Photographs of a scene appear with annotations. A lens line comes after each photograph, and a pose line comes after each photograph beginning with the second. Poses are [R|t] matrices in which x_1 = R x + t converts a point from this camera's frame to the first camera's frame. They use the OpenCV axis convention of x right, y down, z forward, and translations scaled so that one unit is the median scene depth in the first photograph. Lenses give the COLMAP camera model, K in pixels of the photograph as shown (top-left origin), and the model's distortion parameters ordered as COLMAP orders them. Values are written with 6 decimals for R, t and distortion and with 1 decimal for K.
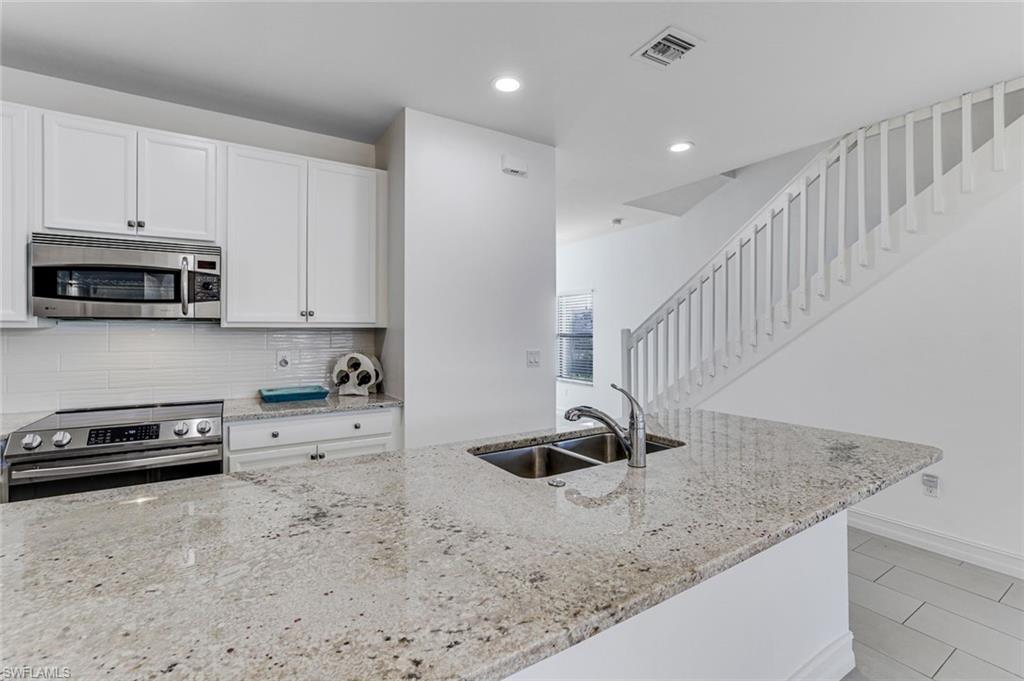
lens RADIAL K [[453.6, 0, 504.4], [0, 453.6, 327.4], [0, 0, 1]] dist [-0.017011, 0.000736]
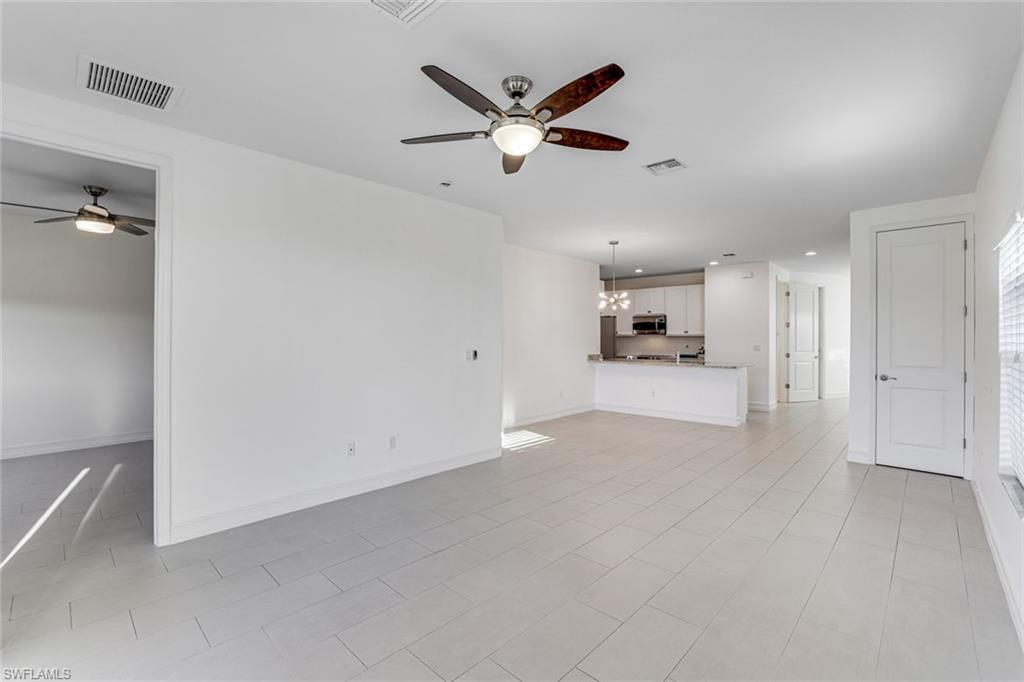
lens RADIAL K [[447.7, 0, 526.6], [0, 447.7, 340.6], [0, 0, 1]] dist [-0.020863, 0.000100]
pose [[0.274765, 0.009823, -0.961461, 2.549660], [0.006642, 0.999905, 0.012114, -0.014117], [0.961488, -0.009714, 0.274674, -1.121303]]
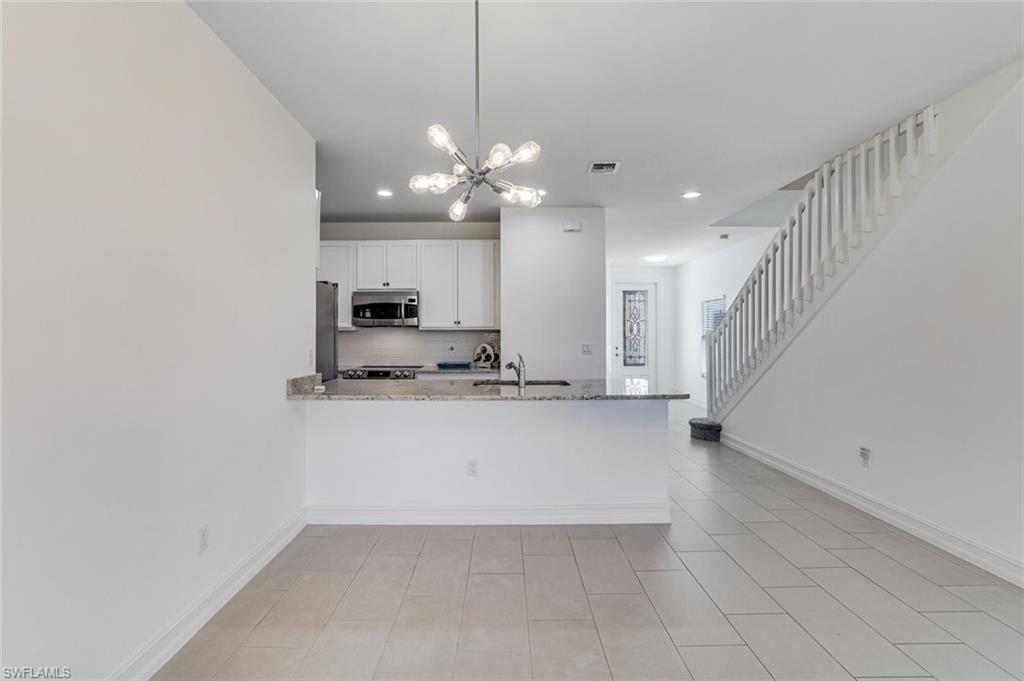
lens RADIAL K [[446.6, 0, 509.0], [0, 446.6, 332.6], [0, 0, 1]] dist [-0.020471, 0.000669]
pose [[0.851888, -0.004791, -0.523702, 0.757363], [0.005021, 0.999987, -0.000982, 0.015883], [0.523700, -0.001792, 0.851901, -0.507699]]
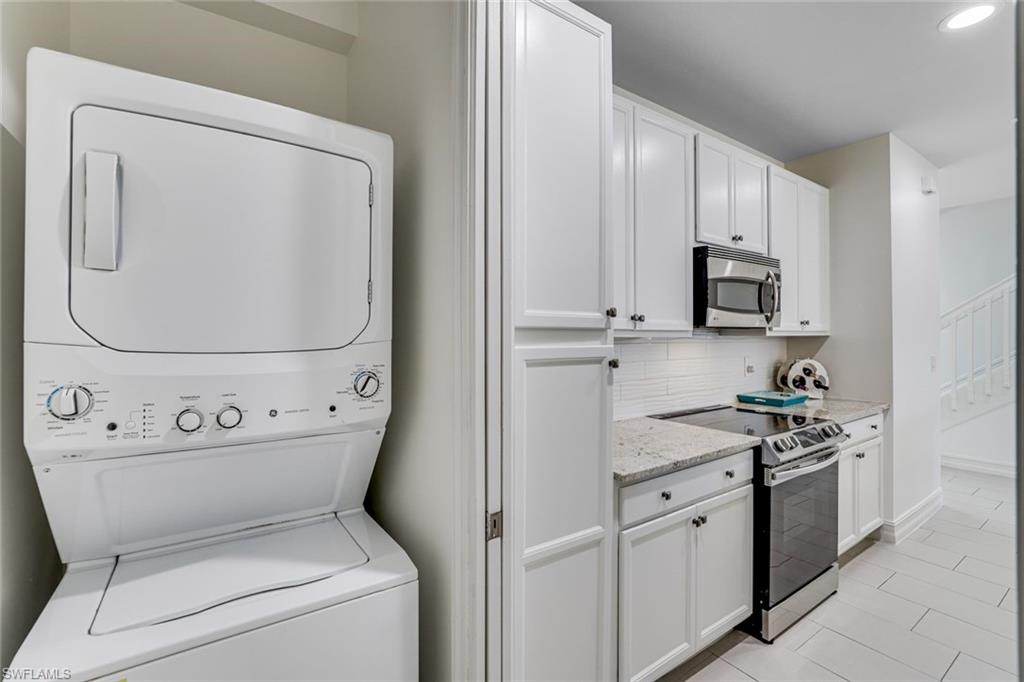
lens RADIAL K [[446.6, 0, 509.0], [0, 446.6, 333.1], [0, 0, 1]] dist [-0.020471, 0.000669]
pose [[0.999309, 0.002949, 0.037064, -1.194566], [-0.003102, 0.999987, 0.004054, -0.008294], [-0.037051, -0.004167, 0.999305, -0.017930]]
